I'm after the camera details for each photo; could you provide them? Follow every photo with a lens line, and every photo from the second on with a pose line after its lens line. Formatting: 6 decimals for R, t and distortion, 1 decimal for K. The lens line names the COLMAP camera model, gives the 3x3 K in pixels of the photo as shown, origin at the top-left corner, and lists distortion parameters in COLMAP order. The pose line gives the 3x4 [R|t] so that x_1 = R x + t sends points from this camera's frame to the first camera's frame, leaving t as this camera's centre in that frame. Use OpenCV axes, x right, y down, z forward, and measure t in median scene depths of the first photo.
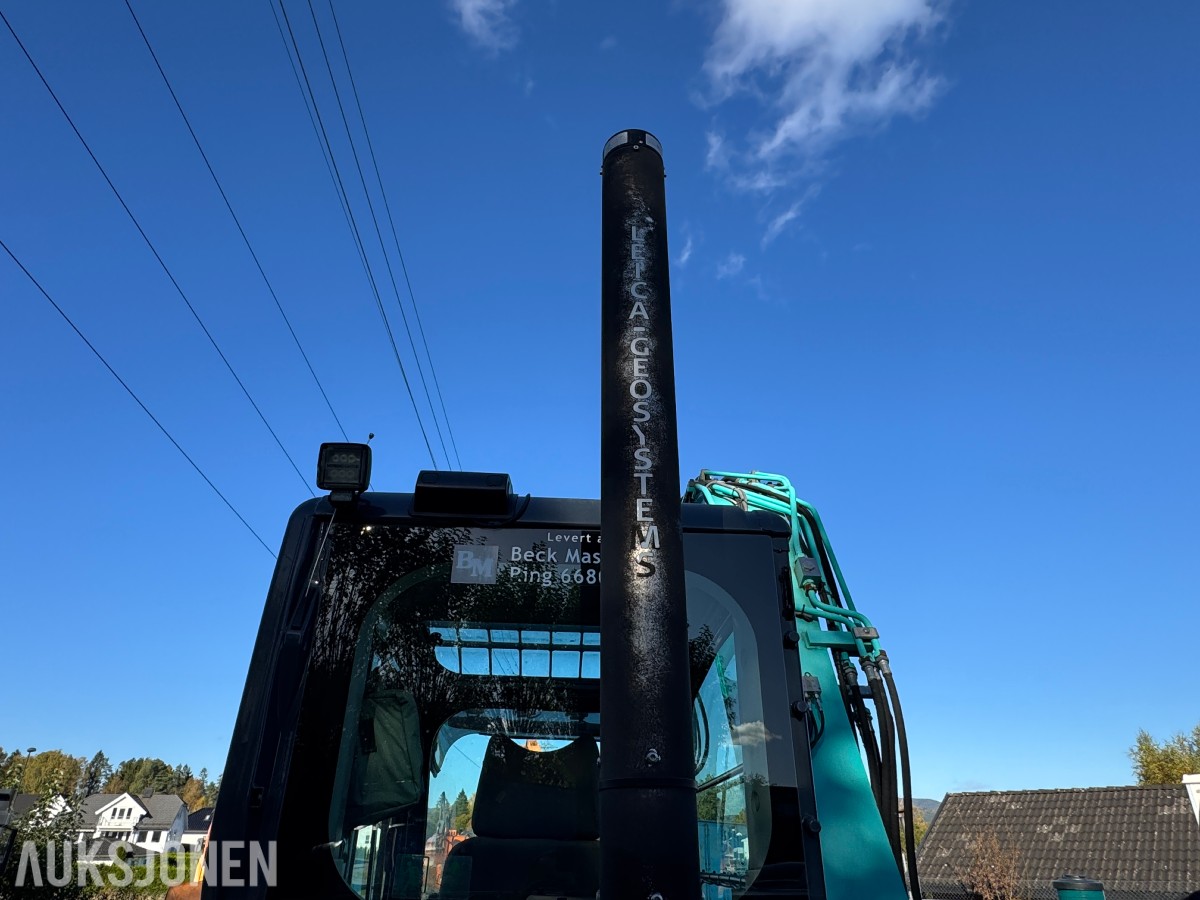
lens RADIAL K [[754.3, 0, 594.9], [0, 754.3, 445.7], [0, 0, 1]] dist [-0.006992, 0.004525]
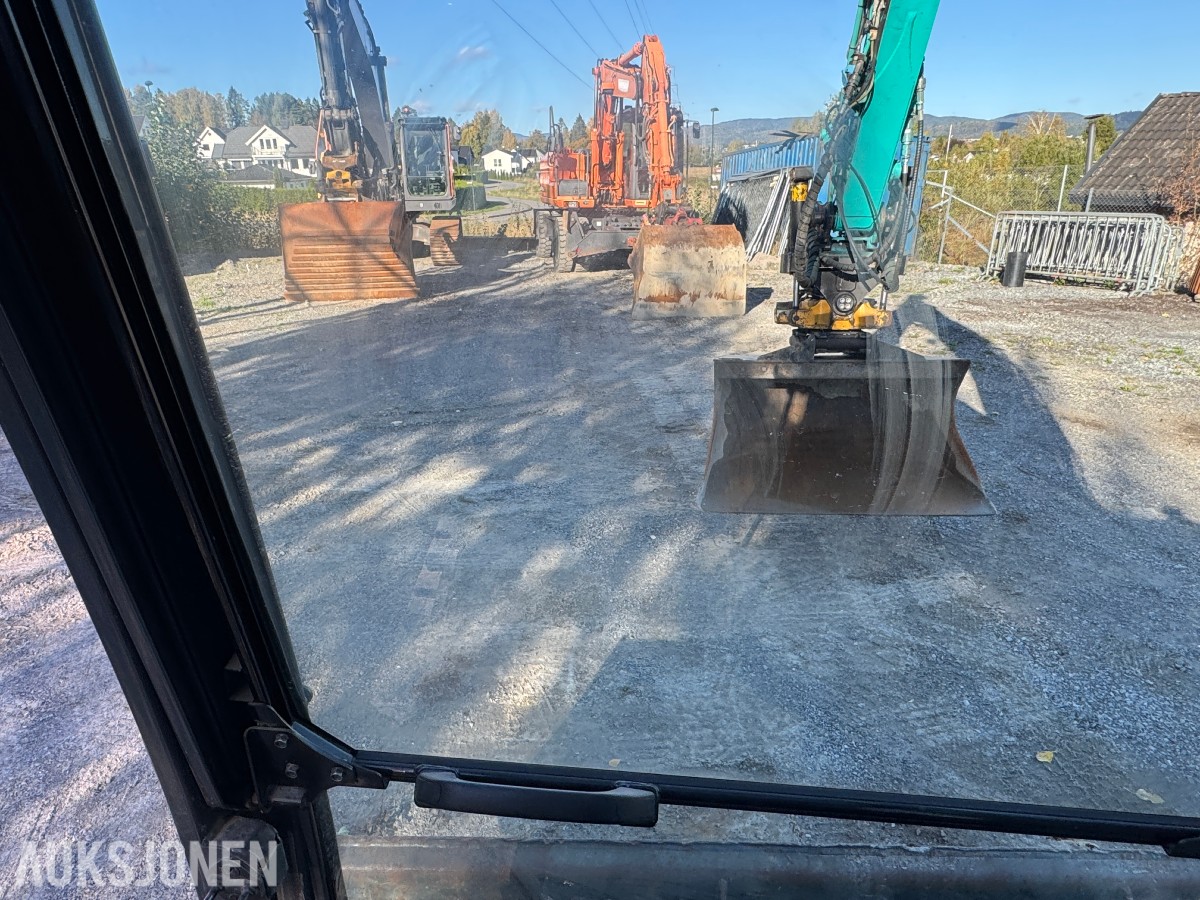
lens RADIAL K [[754.3, 0, 589.9], [0, 754.3, 454.6], [0, 0, 1]] dist [-0.006992, 0.004525]
pose [[0.989068, 0.037814, -0.142528, -0.013153], [0.082675, 0.658147, 0.748336, 0.062951], [0.122102, -0.751939, 0.647826, 0.111141]]
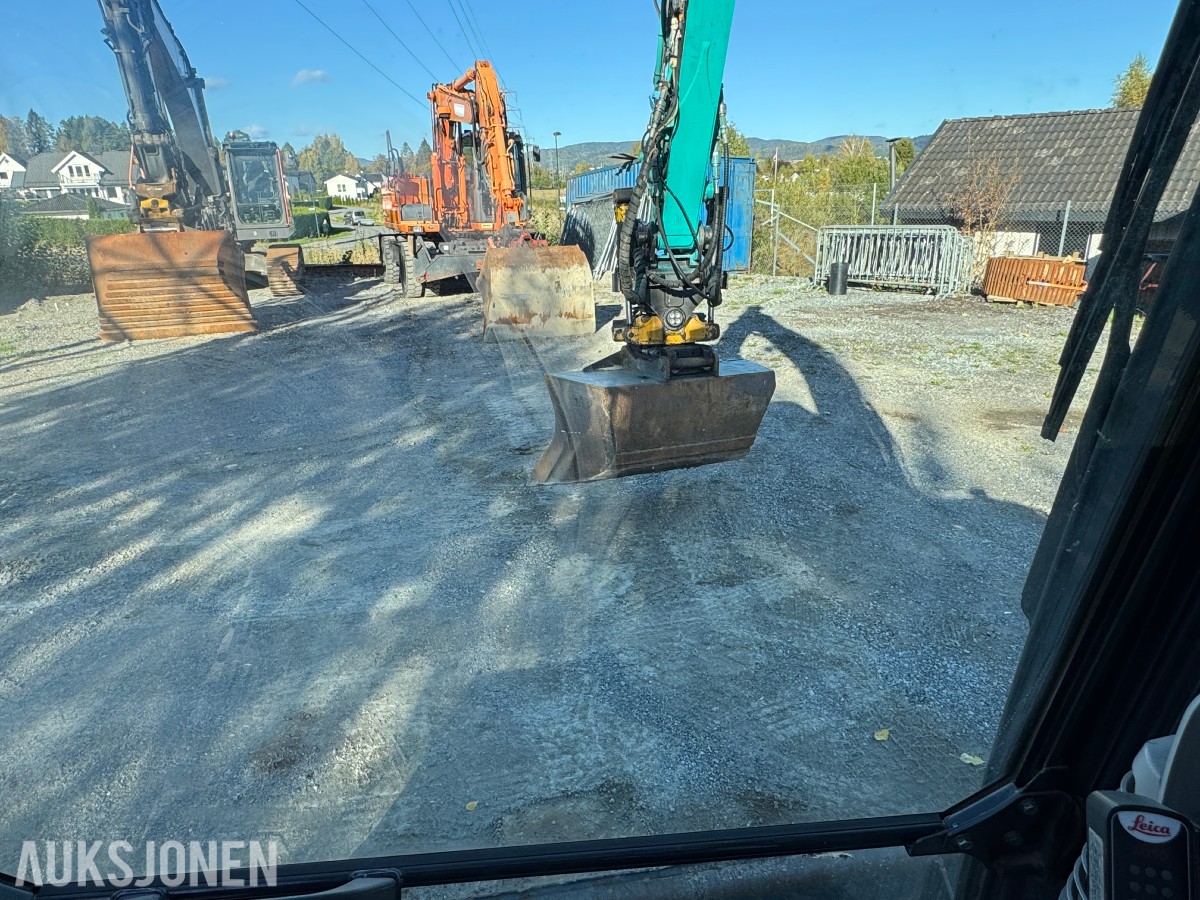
lens RADIAL K [[754.3, 0, 597.0], [0, 754.3, 452.4], [0, 0, 1]] dist [-0.006992, 0.004525]
pose [[0.998432, -0.042730, 0.036152, -0.006846], [0.002294, 0.676585, 0.736361, 0.064200], [-0.055925, -0.735124, 0.675622, 0.113485]]
